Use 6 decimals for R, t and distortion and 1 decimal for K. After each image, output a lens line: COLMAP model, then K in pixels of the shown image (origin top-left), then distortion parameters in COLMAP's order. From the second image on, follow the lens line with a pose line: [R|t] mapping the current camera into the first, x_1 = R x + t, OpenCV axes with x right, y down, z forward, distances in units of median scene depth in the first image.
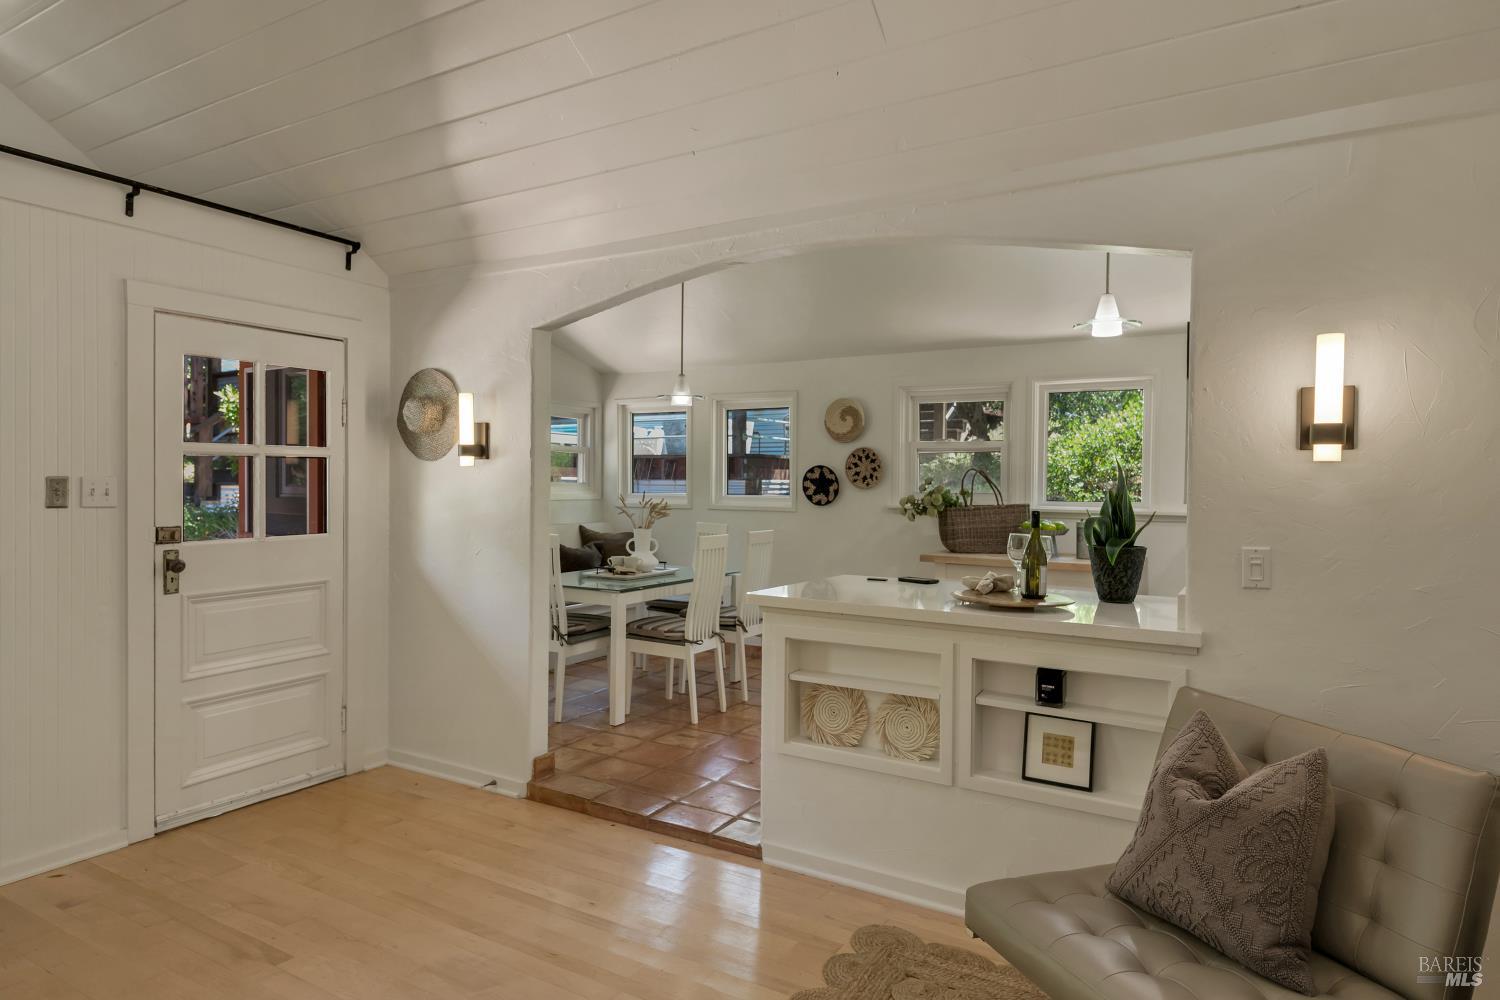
lens RADIAL K [[825.0, 0, 742.8], [0, 825.0, 474.6], [0, 0, 1]] dist [0.018242, -0.017513]
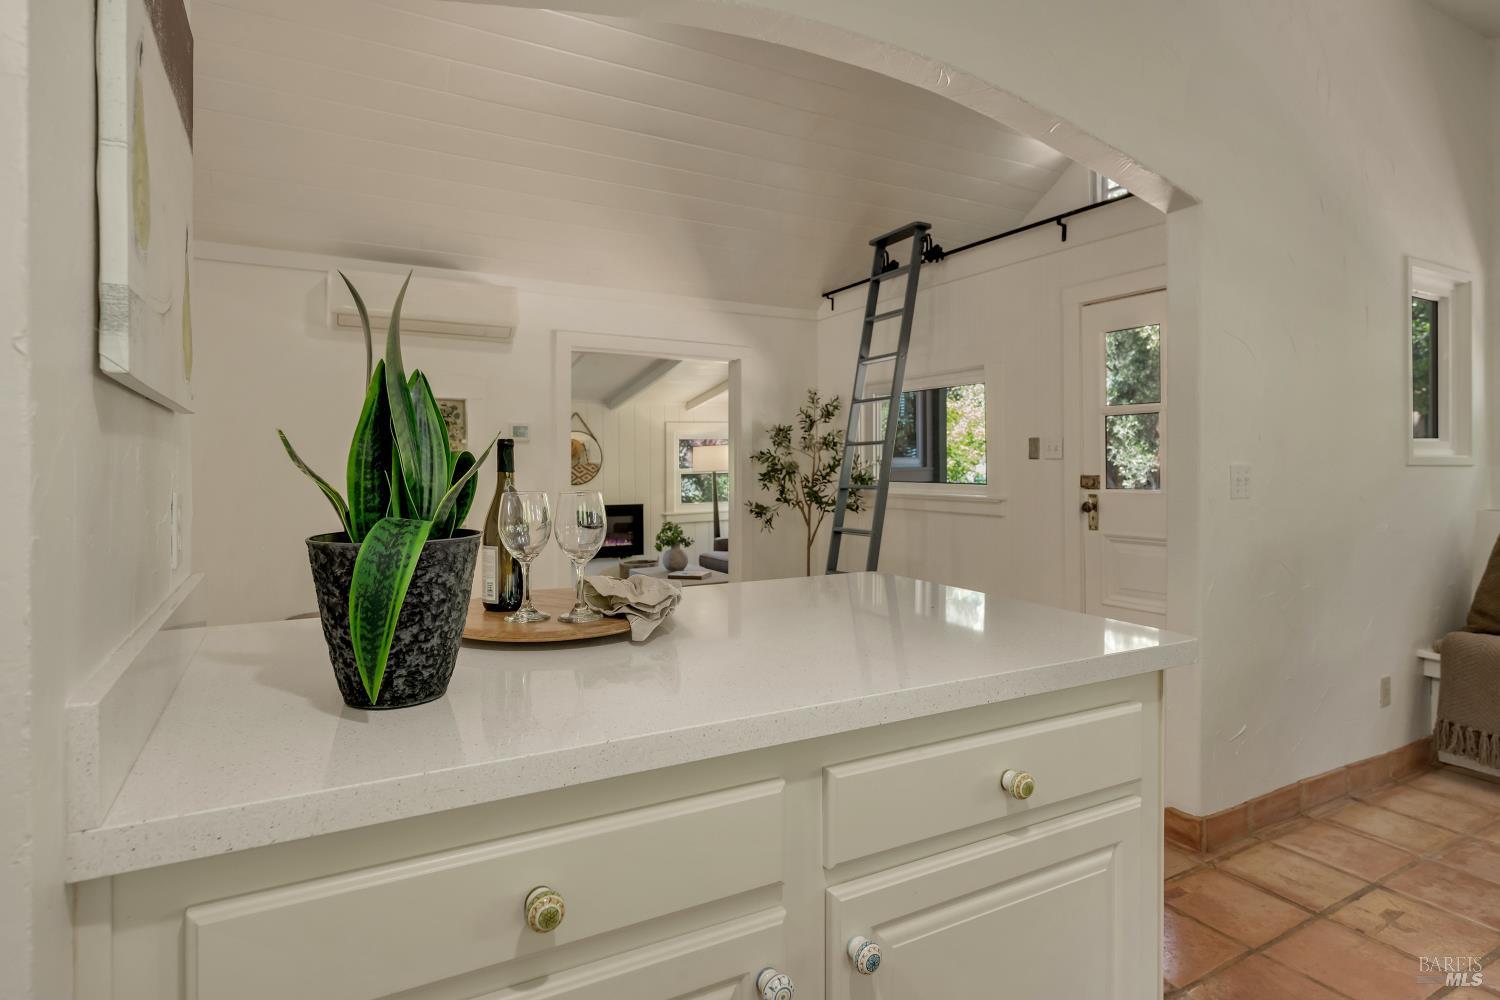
lens RADIAL K [[825.0, 0, 742.8], [0, 825.0, 474.6], [0, 0, 1]] dist [0.018242, -0.017513]
pose [[-0.515433, 0.004510, -0.856918, 0.642427], [-0.002544, 0.999974, 0.006793, 0.054187], [0.856926, 0.005682, -0.515408, 1.190705]]
